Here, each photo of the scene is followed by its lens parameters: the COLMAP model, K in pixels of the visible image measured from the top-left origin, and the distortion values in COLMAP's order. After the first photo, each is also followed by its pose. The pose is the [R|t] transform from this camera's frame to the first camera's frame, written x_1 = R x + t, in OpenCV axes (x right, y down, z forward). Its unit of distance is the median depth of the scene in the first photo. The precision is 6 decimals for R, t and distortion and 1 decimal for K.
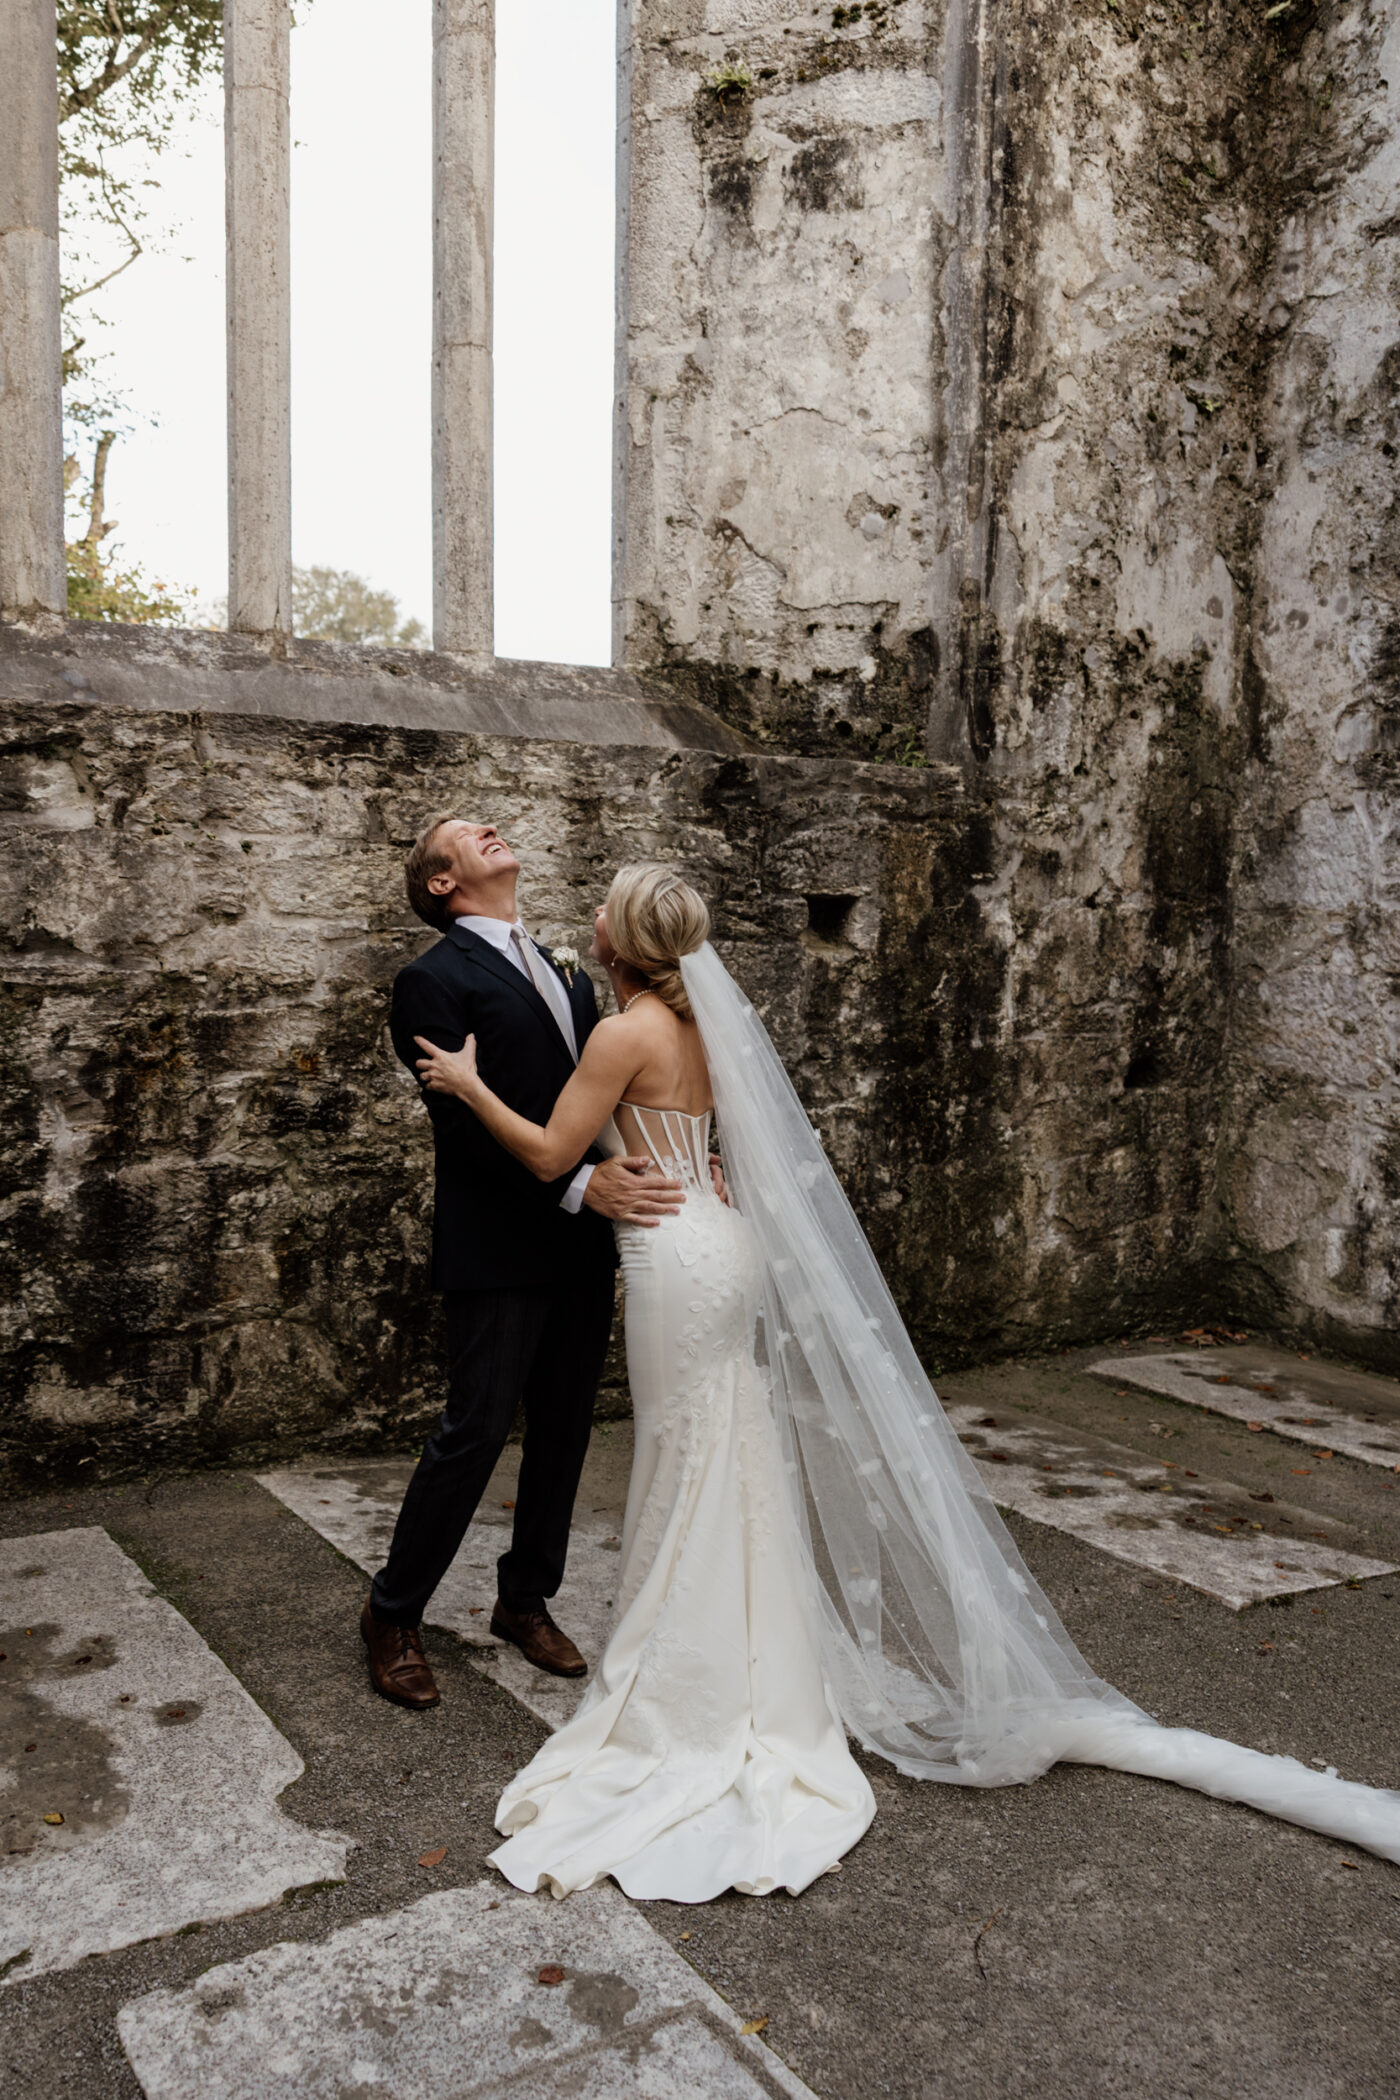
lens RADIAL K [[1721.4, 0, 688.0], [0, 1721.4, 1055.5], [0, 0, 1]] dist [0.003810, 0.005218]
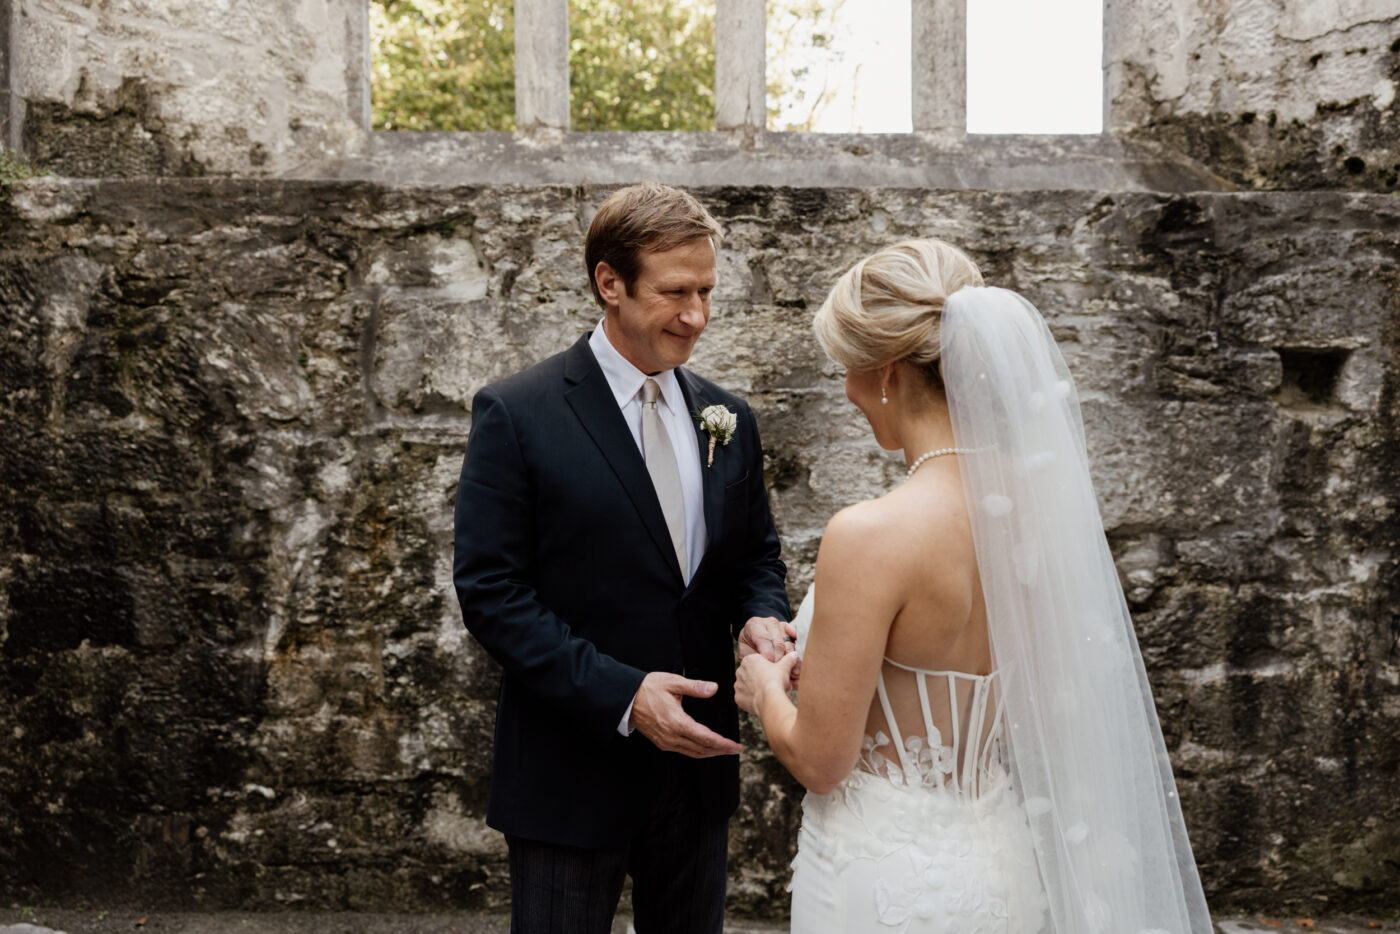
lens RADIAL K [[1236.6, 0, 696.2], [0, 1236.6, 464.7], [0, 0, 1]] dist [-0.016578, 0.031477]
pose [[0.872720, 0.008649, -0.488145, 0.118682], [-0.027602, 0.999118, -0.031646, -0.006222], [0.487440, 0.041091, 0.872189, 0.316242]]
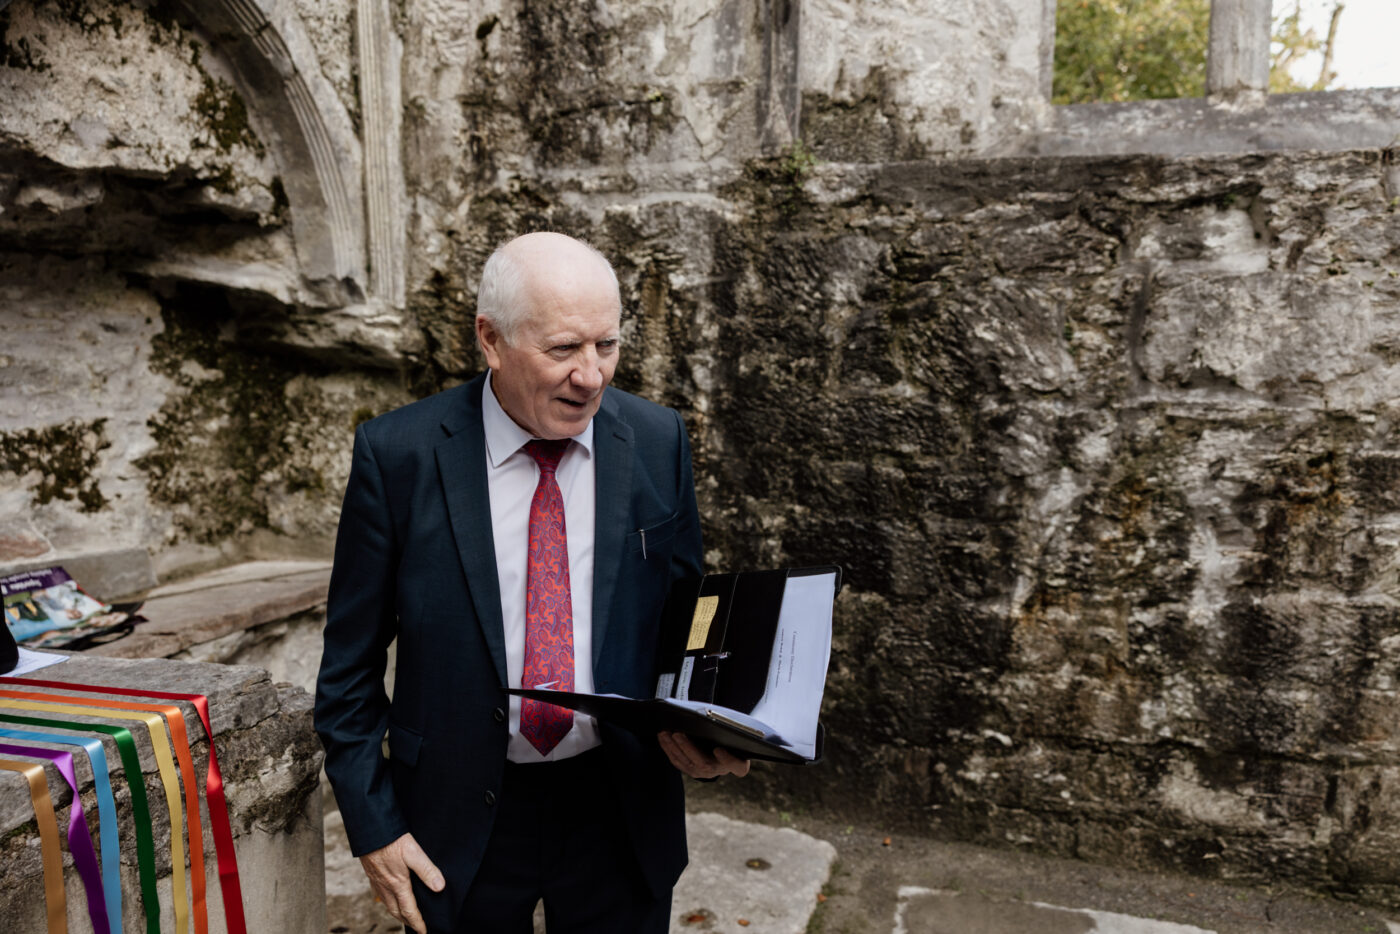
lens RADIAL K [[1105.7, 0, 693.8], [0, 1105.7, 470.4], [0, 0, 1]] dist [0.003946, 0.007076]
pose [[0.672203, 0.072903, -0.736769, -0.058363], [-0.064781, 0.997115, 0.039560, -0.012100], [0.737527, 0.021136, 0.674986, 0.231063]]
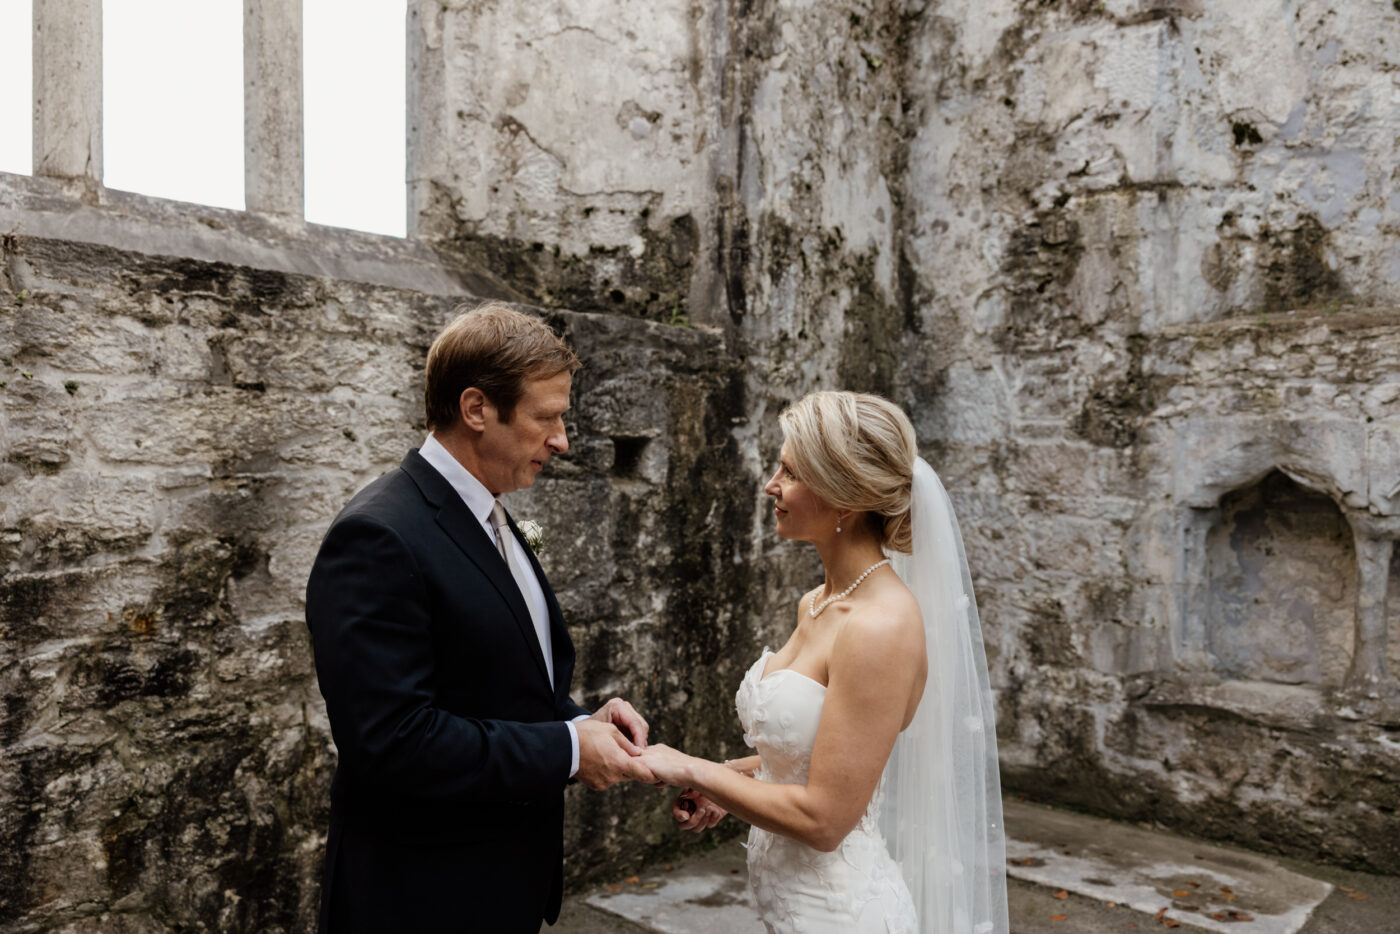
lens RADIAL K [[1113.1, 0, 688.9], [0, 1113.1, 461.1], [0, 0, 1]] dist [0.002146, 0.002631]
pose [[0.953935, -0.014213, 0.299676, -0.103839], [0.035219, 0.997276, -0.064813, -0.028722], [-0.297938, 0.072382, 0.951837, 0.297394]]
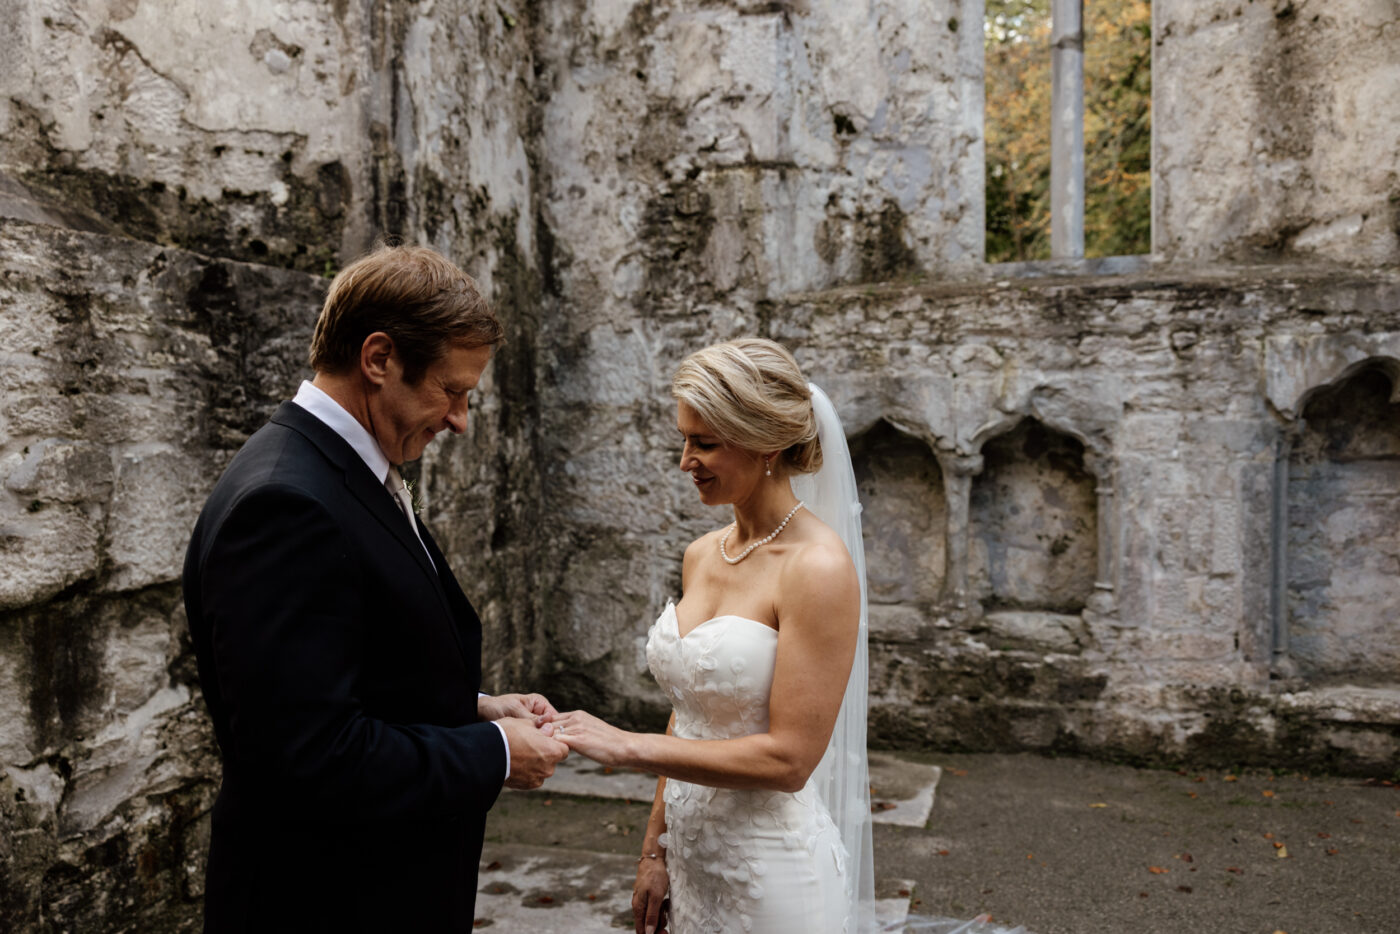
lens RADIAL K [[1091.7, 0, 694.3], [0, 1091.7, 461.1], [0, 0, 1]] dist [0.000757, 0.001929]
pose [[0.748436, -0.059590, 0.660525, -0.180604], [0.088620, 0.996010, -0.010558, -0.029864], [-0.657260, 0.066437, 0.750730, 0.360975]]
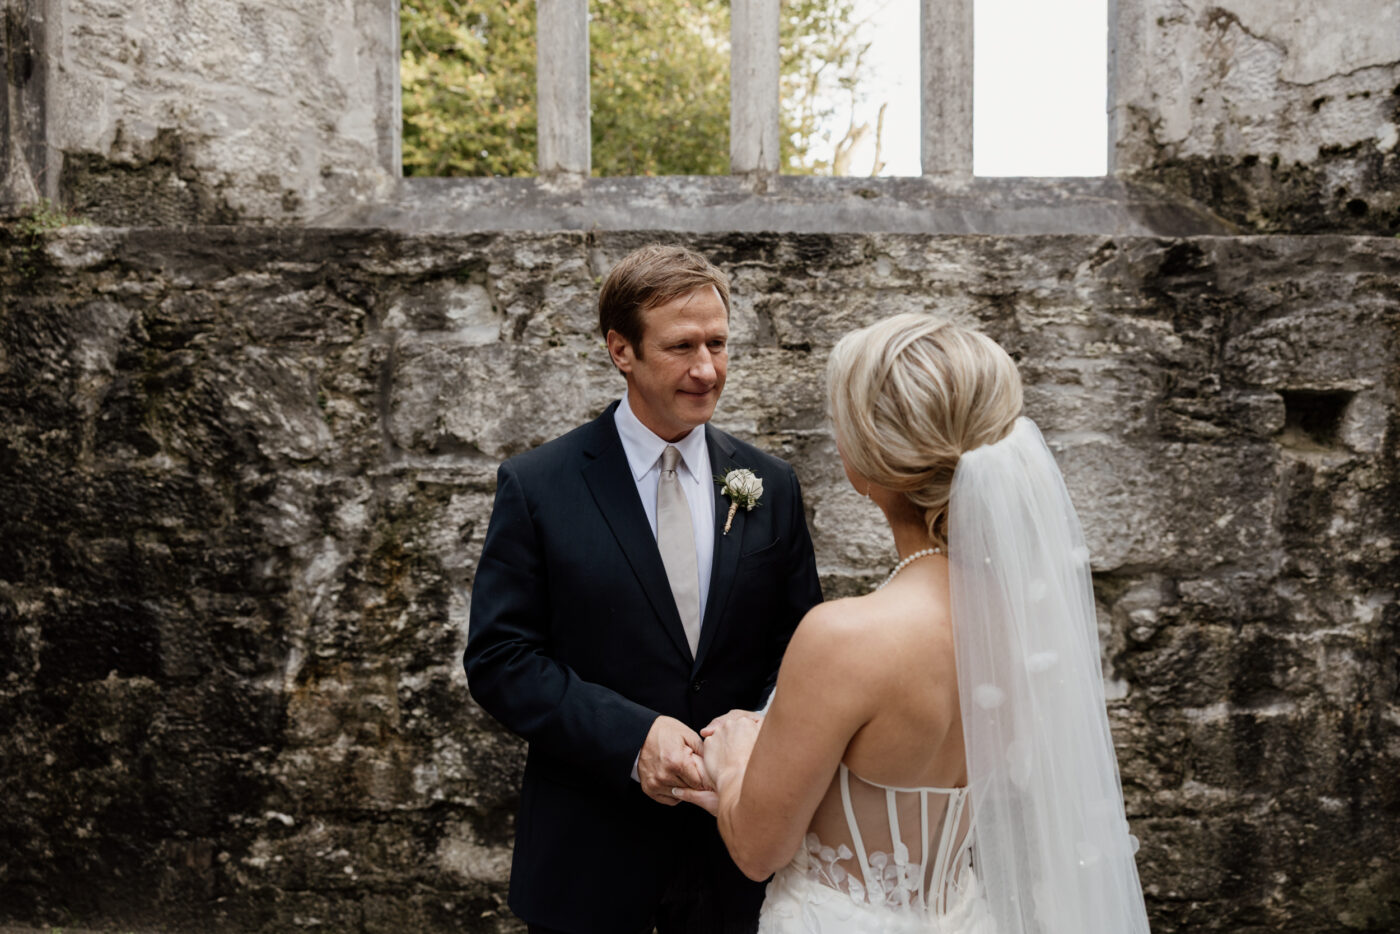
lens RADIAL K [[1138.3, 0, 697.2], [0, 1138.3, 464.1], [0, 0, 1]] dist [-0.010005, 0.018823]
pose [[0.856647, 0.007755, -0.515844, 0.114479], [-0.032053, 0.998755, -0.038214, -0.024191], [0.514906, 0.049270, 0.855830, 0.355220]]
